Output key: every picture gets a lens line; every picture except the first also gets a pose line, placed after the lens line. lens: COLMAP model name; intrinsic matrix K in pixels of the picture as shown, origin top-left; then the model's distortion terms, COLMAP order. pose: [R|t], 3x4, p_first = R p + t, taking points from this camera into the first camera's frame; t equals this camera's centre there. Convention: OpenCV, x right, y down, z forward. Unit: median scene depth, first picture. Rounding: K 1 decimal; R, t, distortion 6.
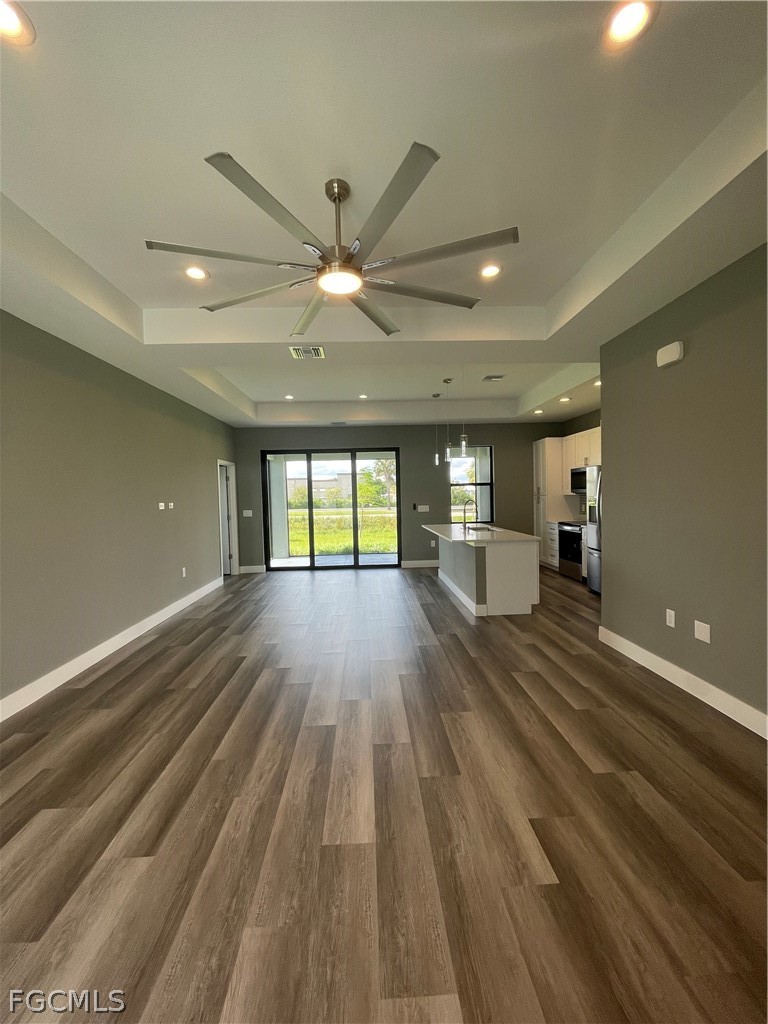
lens RADIAL K [[412.2, 0, 381.8], [0, 412.2, 511.0], [0, 0, 1]] dist [-0.006728, 0.002482]
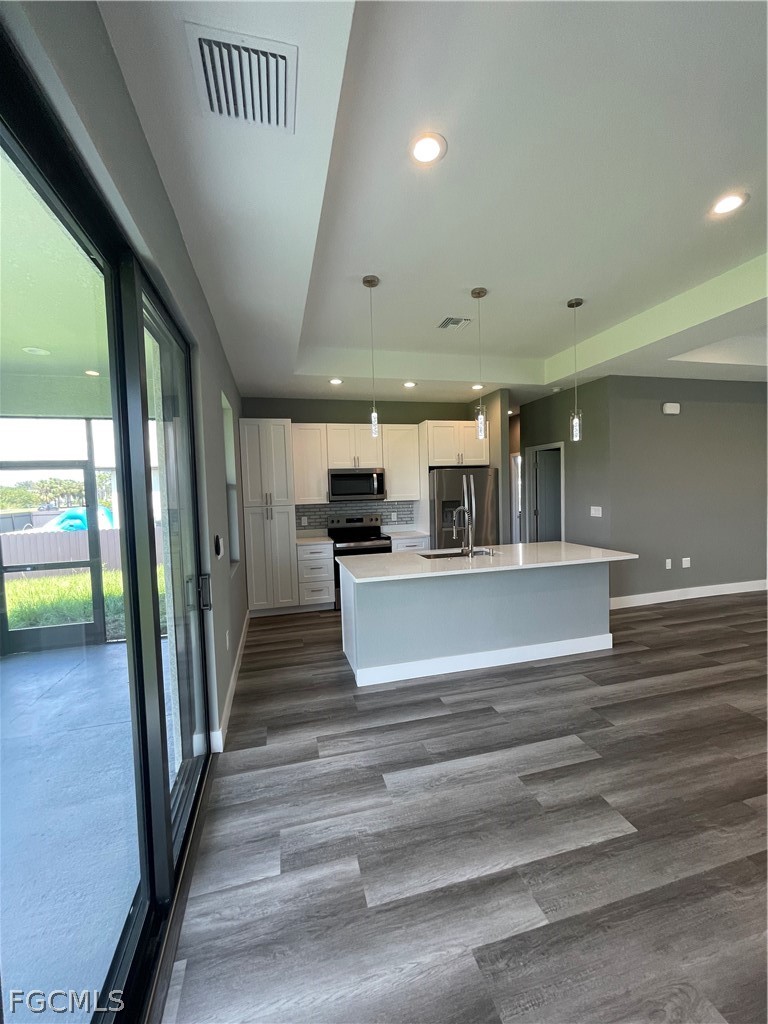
lens RADIAL K [[412.2, 0, 381.8], [0, 412.2, 511.0], [0, 0, 1]] dist [-0.006728, 0.002482]
pose [[-0.205299, -0.021058, 0.978473, -0.336497], [0.074576, 0.996525, 0.037093, -0.050961], [-0.975854, 0.080586, -0.203015, 1.179012]]
